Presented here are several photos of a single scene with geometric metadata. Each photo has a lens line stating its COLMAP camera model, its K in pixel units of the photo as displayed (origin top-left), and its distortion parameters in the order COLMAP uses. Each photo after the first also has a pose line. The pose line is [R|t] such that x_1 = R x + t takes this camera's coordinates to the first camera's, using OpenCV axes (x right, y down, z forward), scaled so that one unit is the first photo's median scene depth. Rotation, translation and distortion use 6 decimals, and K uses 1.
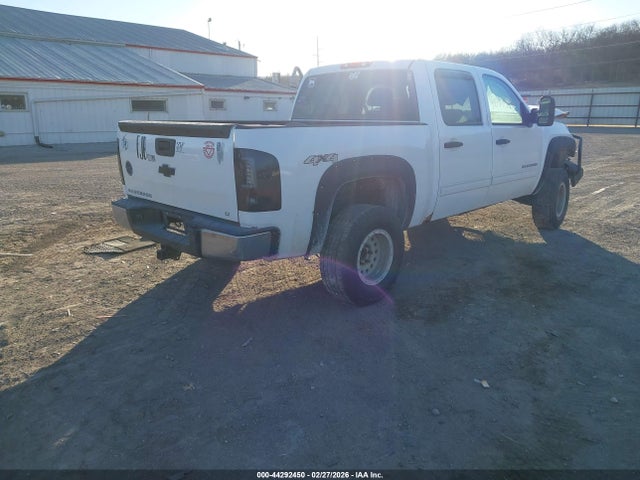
lens RADIAL K [[499.0, 0, 320.0], [0, 499.0, 240.0], [0, 0, 1]] dist [0.004875, -0.036963]
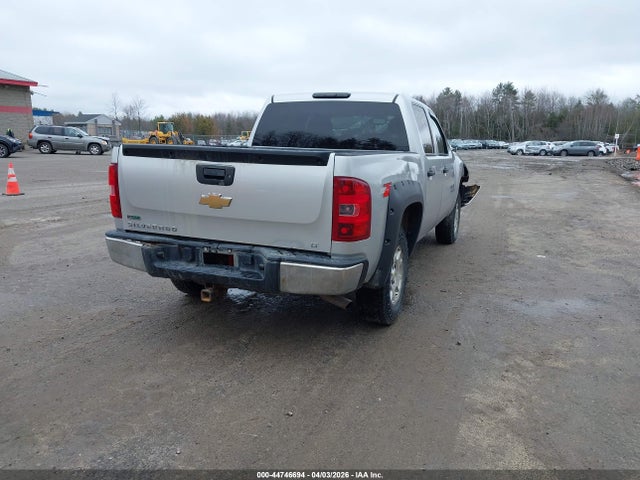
lens RADIAL K [[499.0, 0, 320.0], [0, 499.0, 240.0], [0, 0, 1]] dist [0.004875, -0.036963]
pose [[0.911429, -0.060109, 0.407044, -0.567814], [0.078185, 0.996548, -0.027904, -0.035025], [-0.403962, 0.057258, 0.912982, 0.125880]]
